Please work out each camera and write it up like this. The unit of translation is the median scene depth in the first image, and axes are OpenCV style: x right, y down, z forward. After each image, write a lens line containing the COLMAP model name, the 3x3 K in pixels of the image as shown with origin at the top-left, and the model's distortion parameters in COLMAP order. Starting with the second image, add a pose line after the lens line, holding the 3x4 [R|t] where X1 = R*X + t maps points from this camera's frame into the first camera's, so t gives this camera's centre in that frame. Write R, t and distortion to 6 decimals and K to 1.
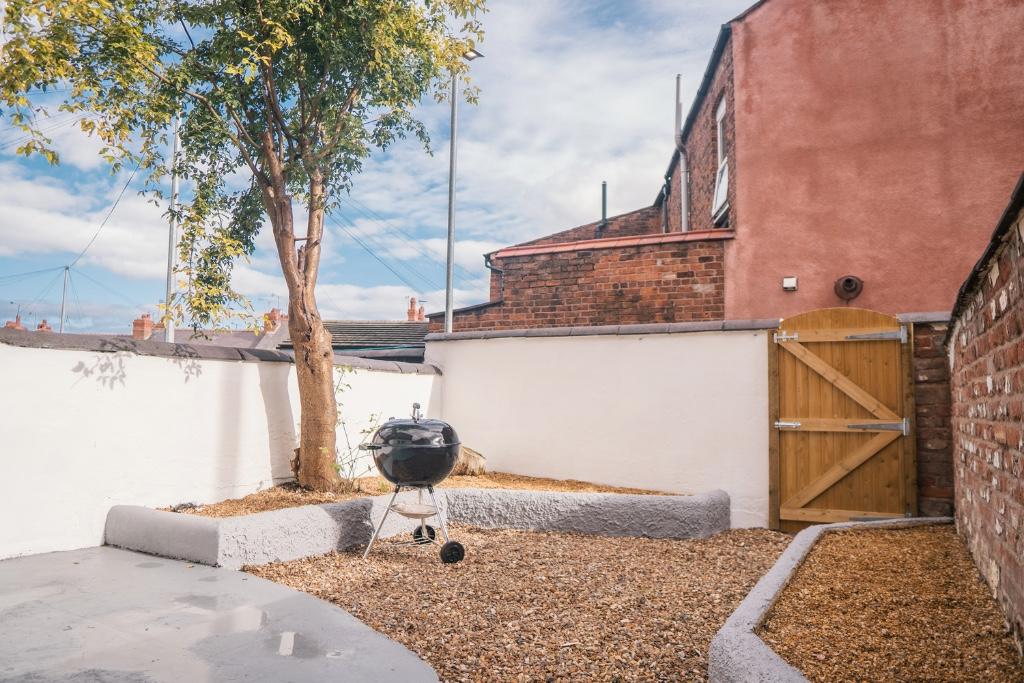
lens RADIAL K [[726.0, 0, 512.0], [0, 726.0, 341.5], [0, 0, 1]] dist [-0.002118, -0.000246]
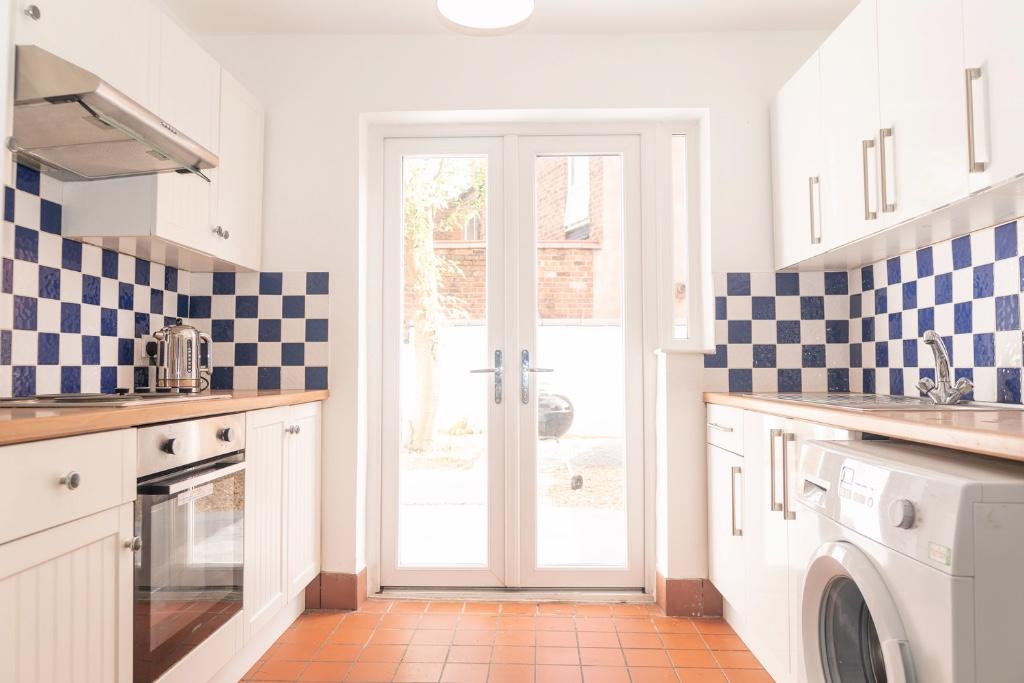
lens RADIAL K [[702.6, 0, 512.0], [0, 702.6, 341.5], [0, 0, 1]] dist [-0.007796, -0.000868]
pose [[0.896162, -0.003096, 0.443716, -0.404818], [-0.019133, 0.998776, 0.045611, -0.027082], [-0.443314, -0.049364, 0.895006, -0.093170]]
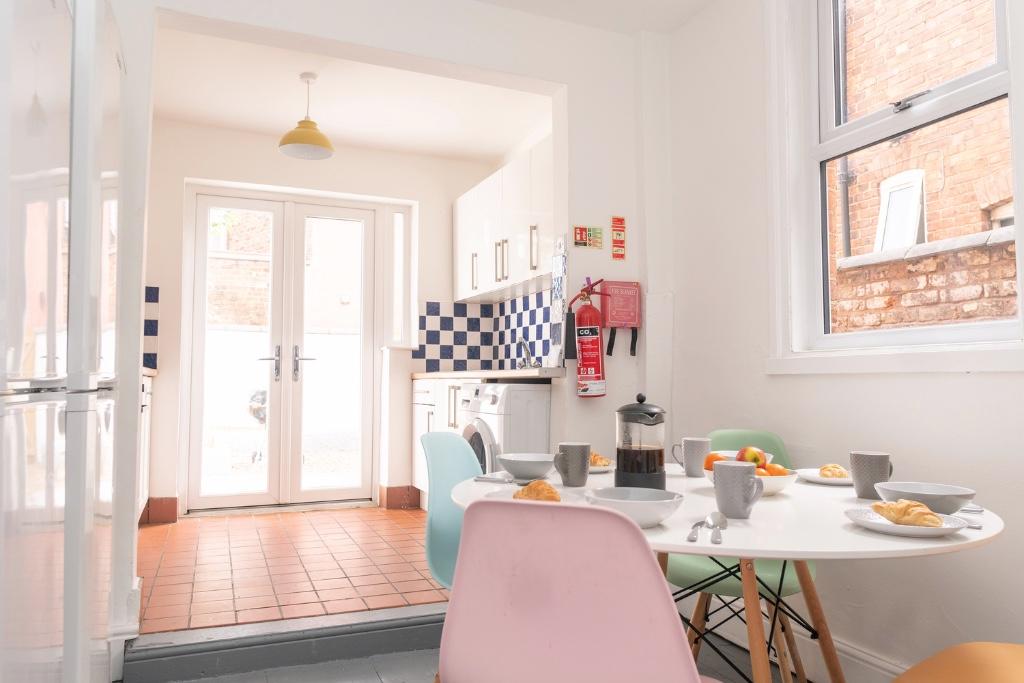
lens RADIAL K [[702.6, 0, 512.0], [0, 702.6, 341.5], [0, 0, 1]] dist [-0.007796, -0.000868]
pose [[0.623892, 0.025068, 0.781108, -0.542003], [-0.056047, 0.998347, 0.012726, -0.025993], [-0.779498, -0.051718, 0.624266, -0.225915]]
